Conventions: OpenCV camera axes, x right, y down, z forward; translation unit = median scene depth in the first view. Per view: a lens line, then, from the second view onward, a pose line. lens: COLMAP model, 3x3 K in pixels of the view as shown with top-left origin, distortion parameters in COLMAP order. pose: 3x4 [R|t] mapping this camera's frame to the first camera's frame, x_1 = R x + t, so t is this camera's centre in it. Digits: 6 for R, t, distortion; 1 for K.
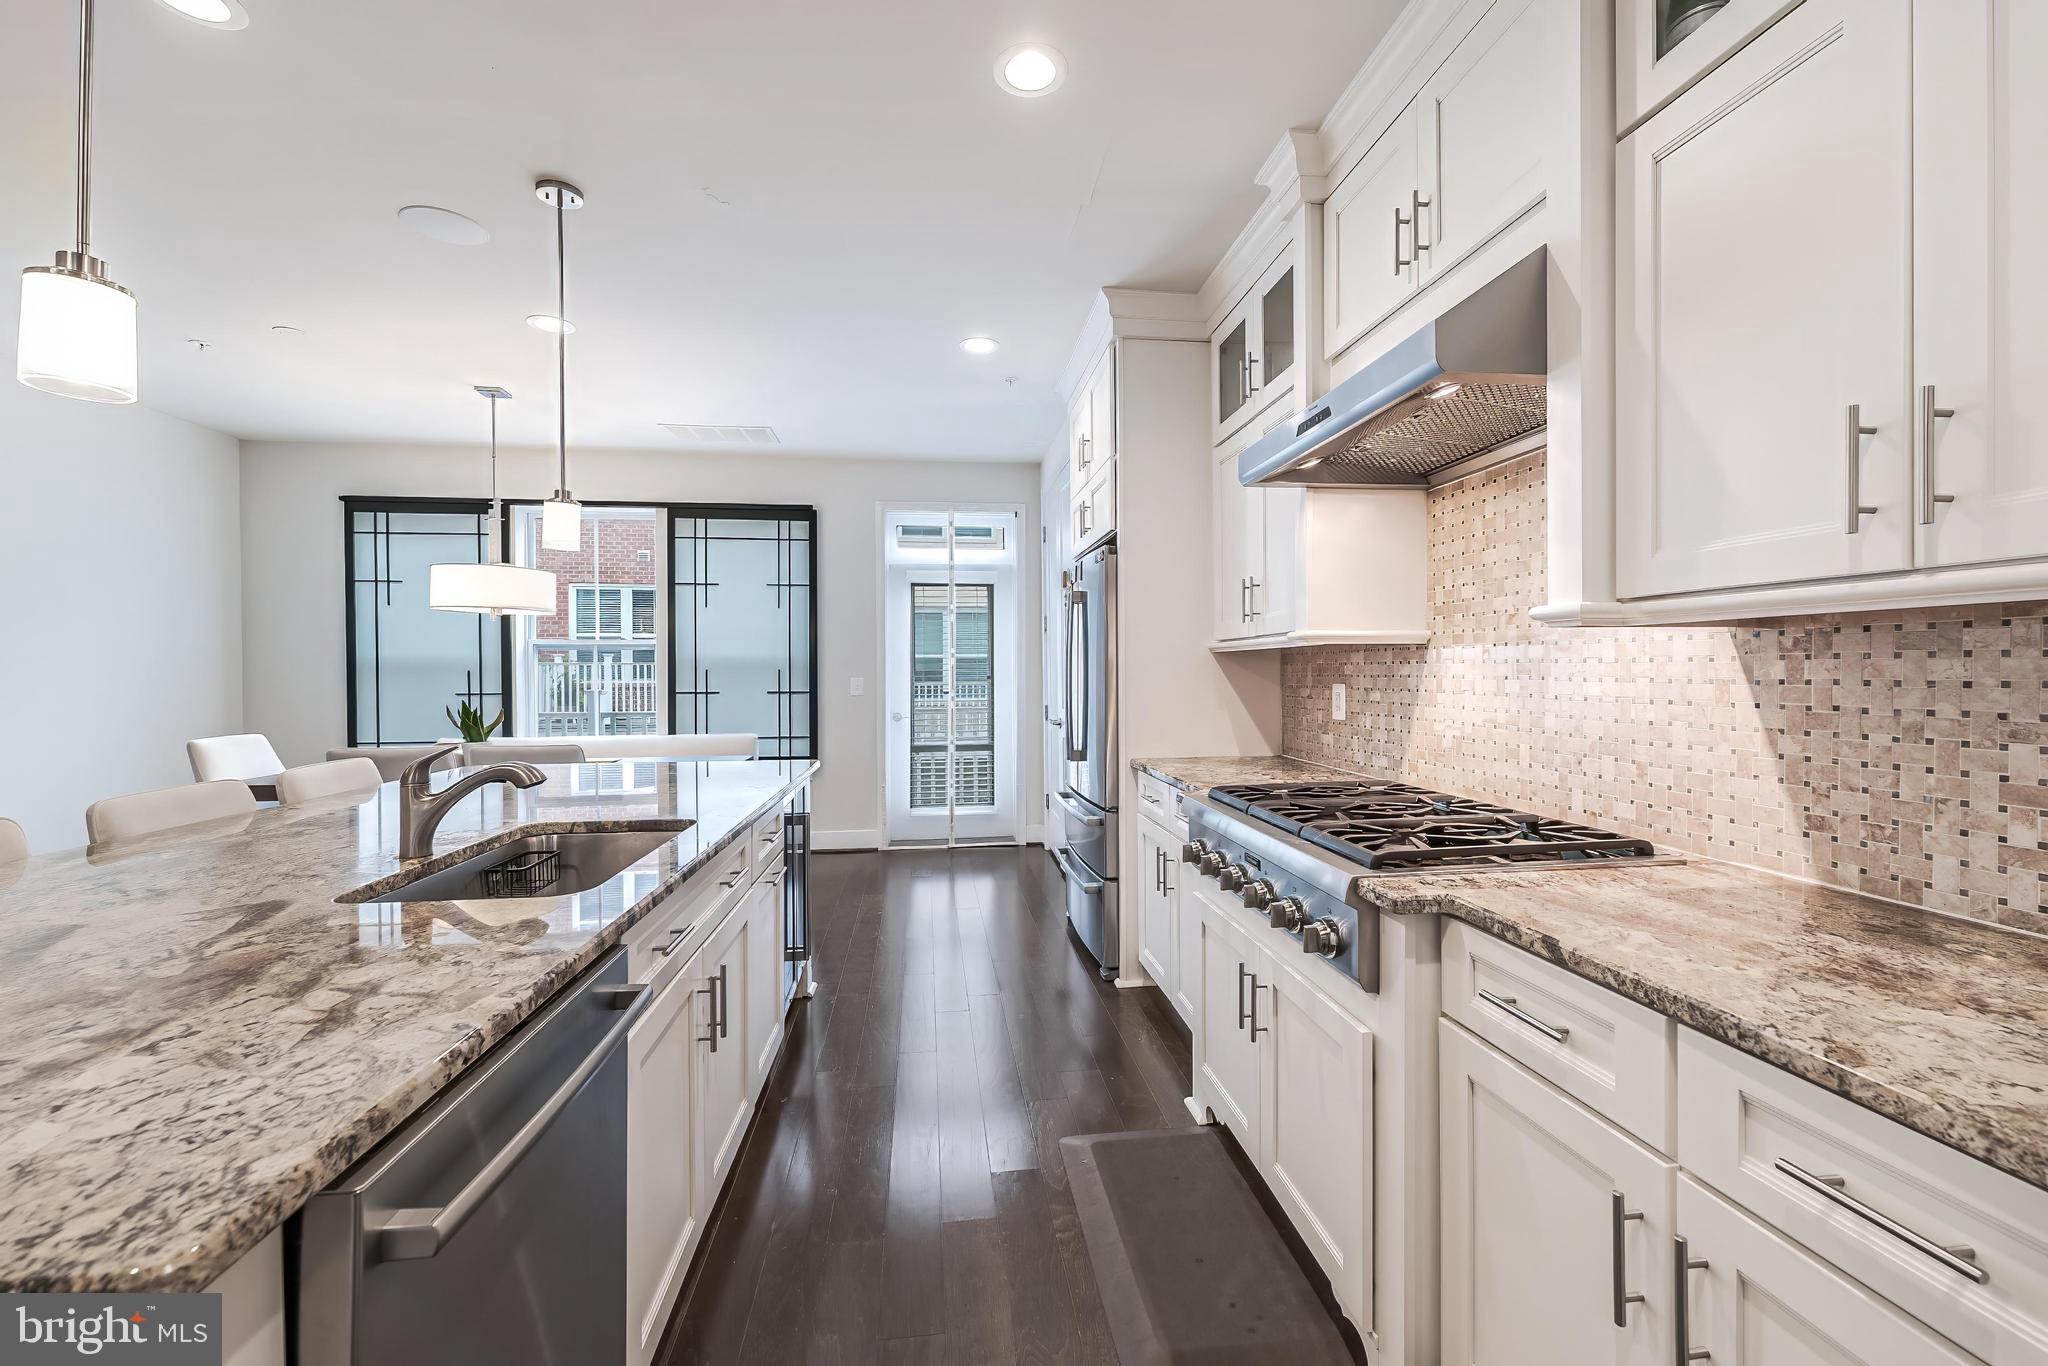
lens RADIAL K [[832.5, 0, 1019.4], [0, 832.5, 680.2], [0, 0, 1]] dist [0.000883, -0.000020]
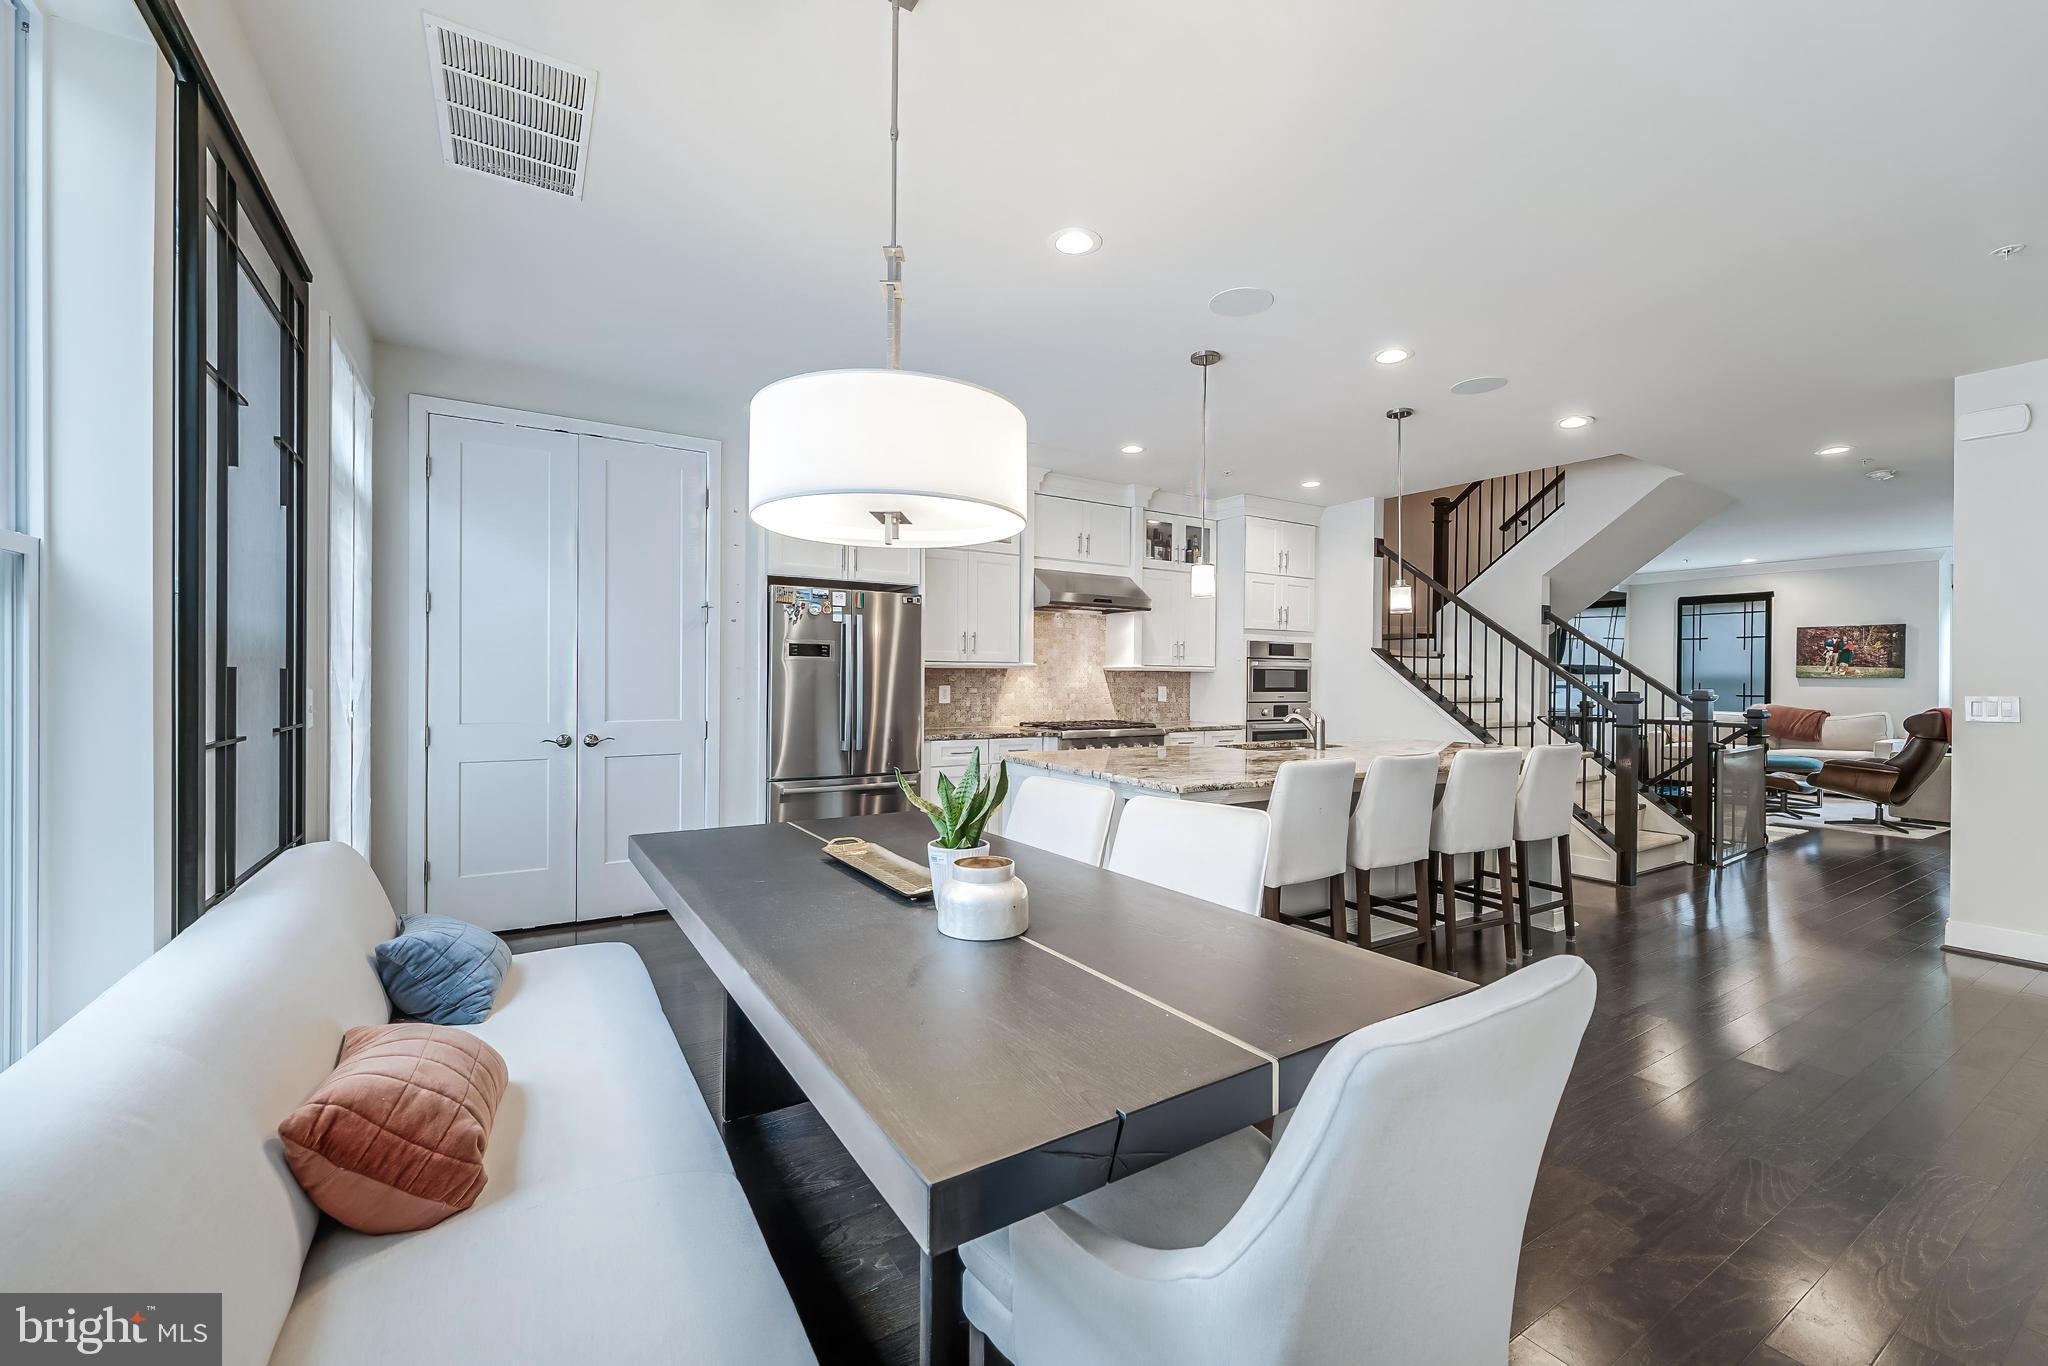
lens RADIAL K [[832.5, 0, 1041.3], [0, 832.5, 684.3], [0, 0, 1]] dist [0.000883, -0.000020]
pose [[-0.440440, -0.008064, 0.897746, -2.314674], [0.003463, 0.999937, 0.010681, -0.028931], [-0.897775, 0.007813, -0.440385, 2.528736]]
